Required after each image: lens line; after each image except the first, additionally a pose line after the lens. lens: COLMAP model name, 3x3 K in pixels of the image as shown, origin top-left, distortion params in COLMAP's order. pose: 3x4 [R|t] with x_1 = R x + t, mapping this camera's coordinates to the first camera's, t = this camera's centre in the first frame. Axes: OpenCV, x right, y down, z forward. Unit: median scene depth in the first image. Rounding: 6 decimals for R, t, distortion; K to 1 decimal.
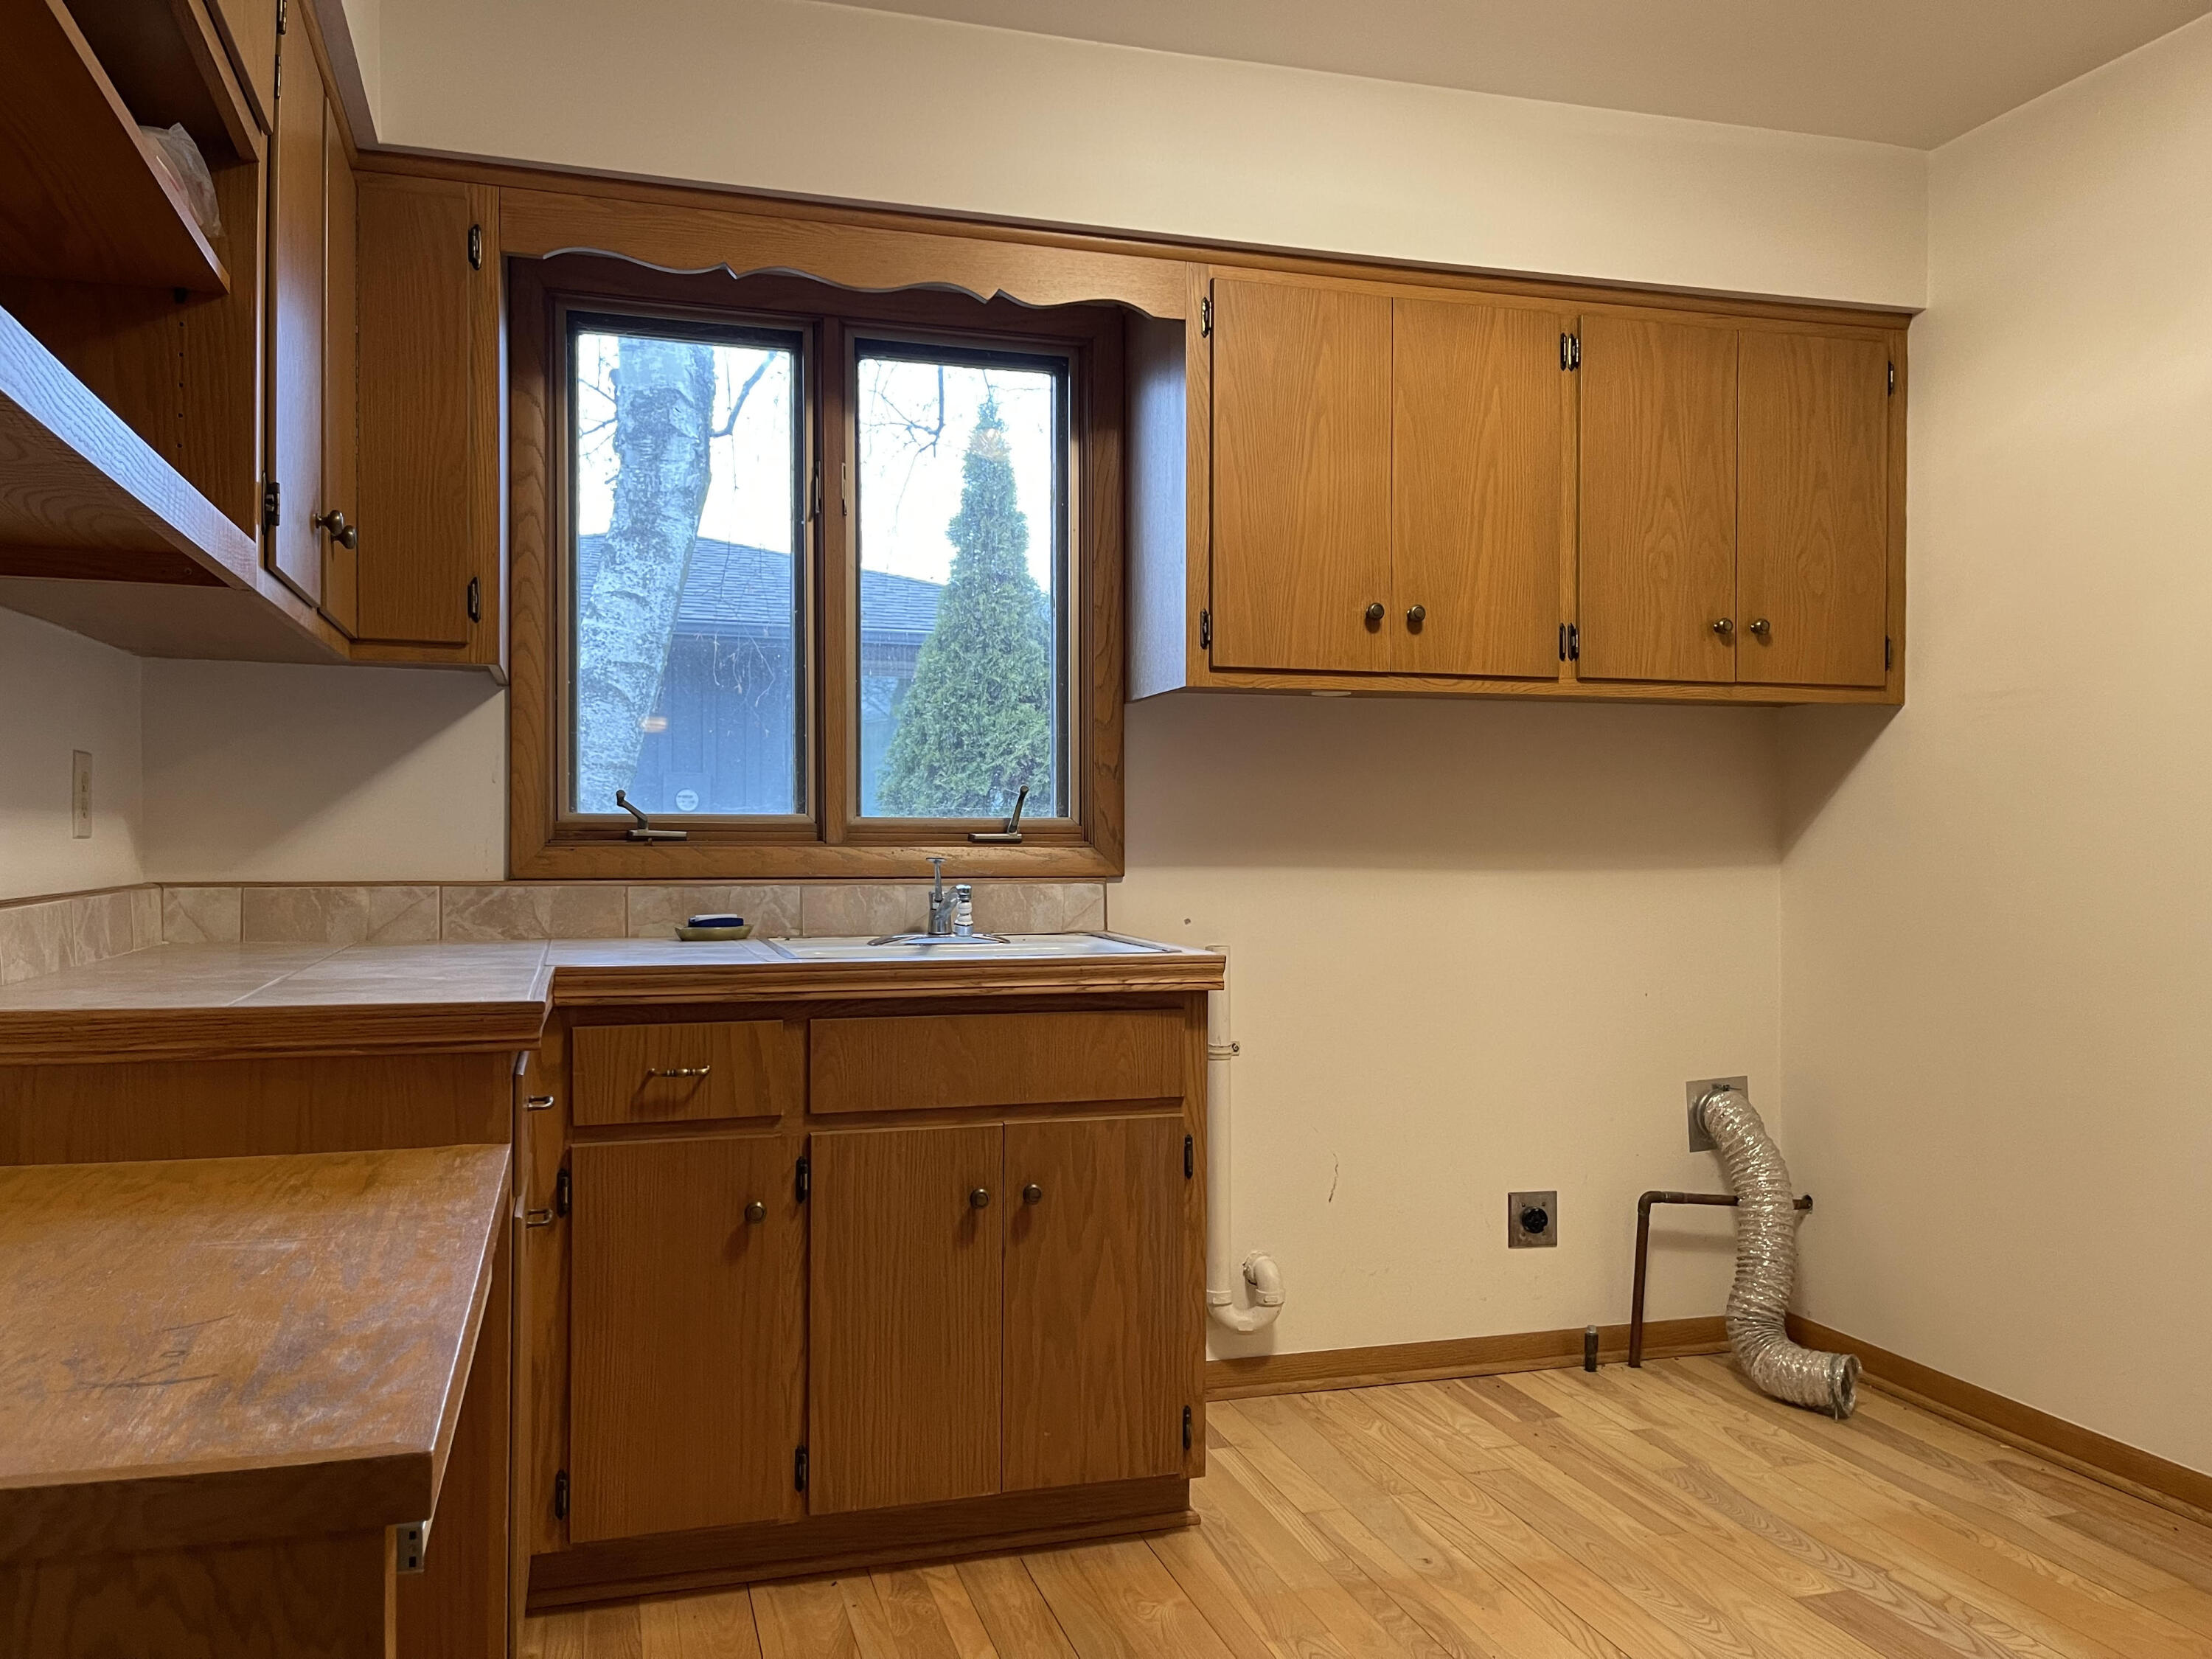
lens RADIAL K [[1676.1, 0, 1105.2], [0, 1676.1, 853.3], [0, 0, 1]] dist [0.095537, -0.129523]
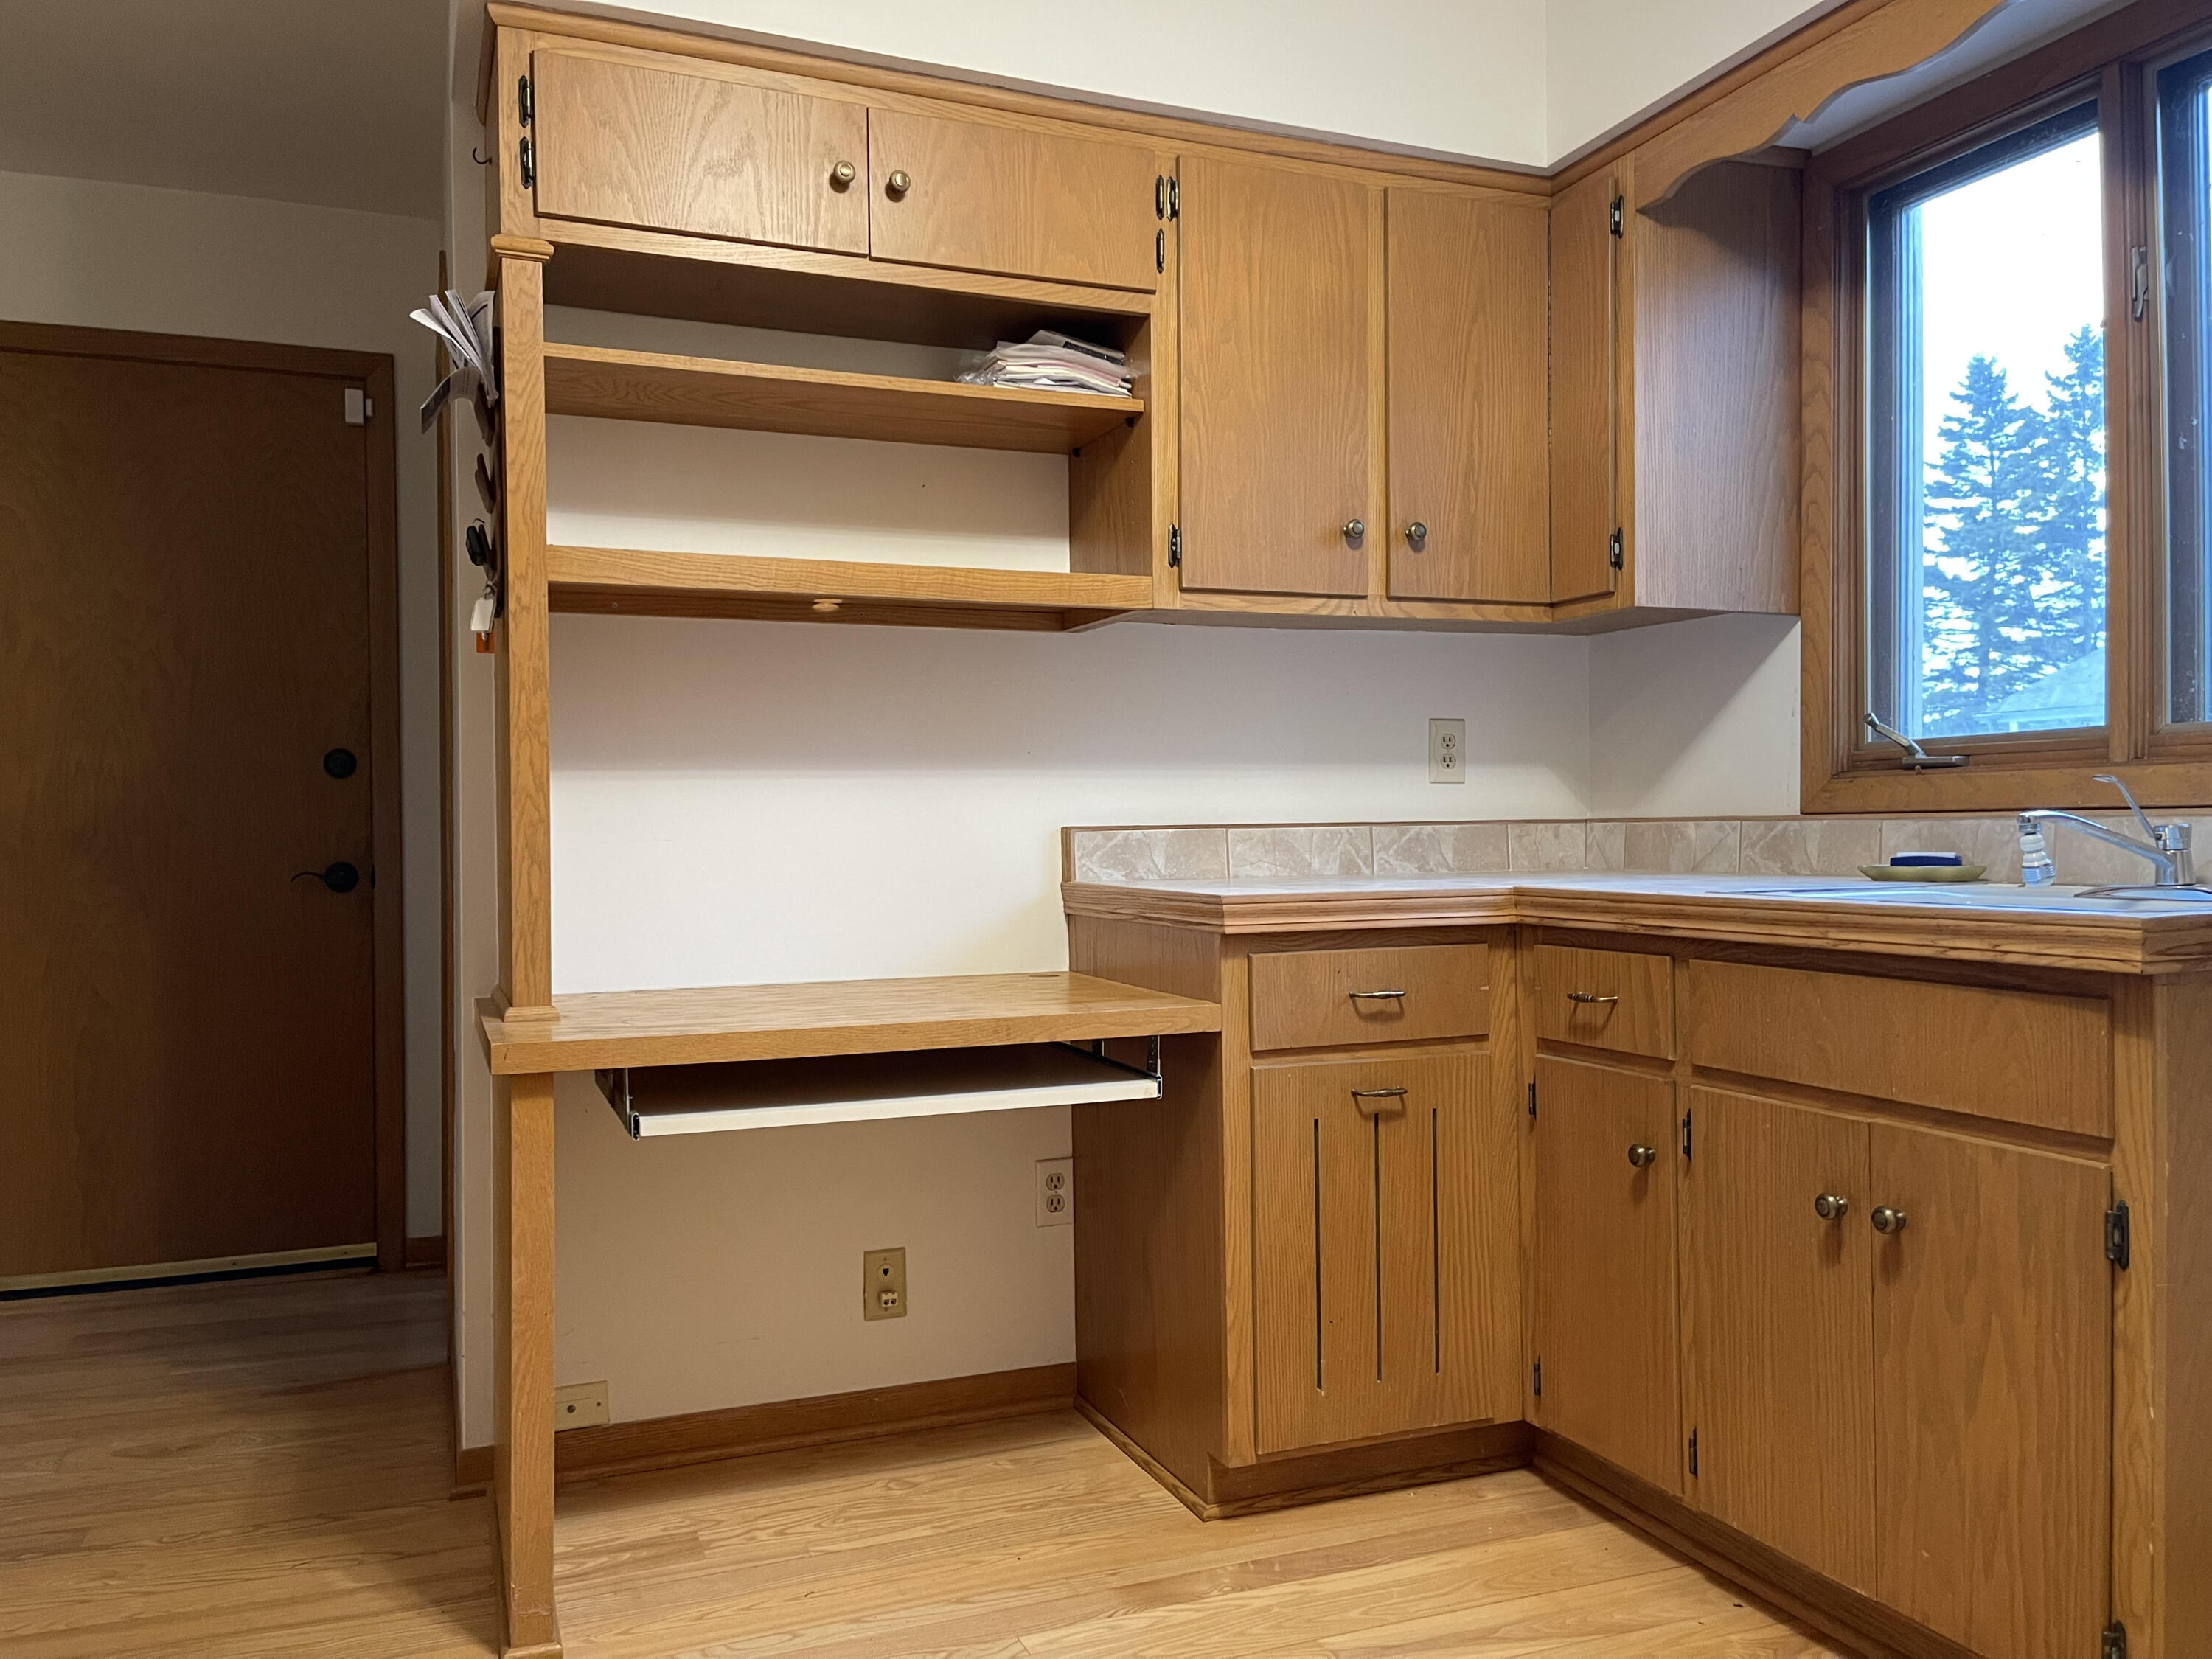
lens RADIAL K [[1676.1, 0, 1105.2], [0, 1676.1, 853.3], [0, 0, 1]] dist [0.095537, -0.129523]
pose [[0.092323, 0.009842, -0.995680, 0.660056], [0.004015, 0.999939, 0.010257, 0.030027], [0.995721, -0.004945, 0.092278, 0.574186]]
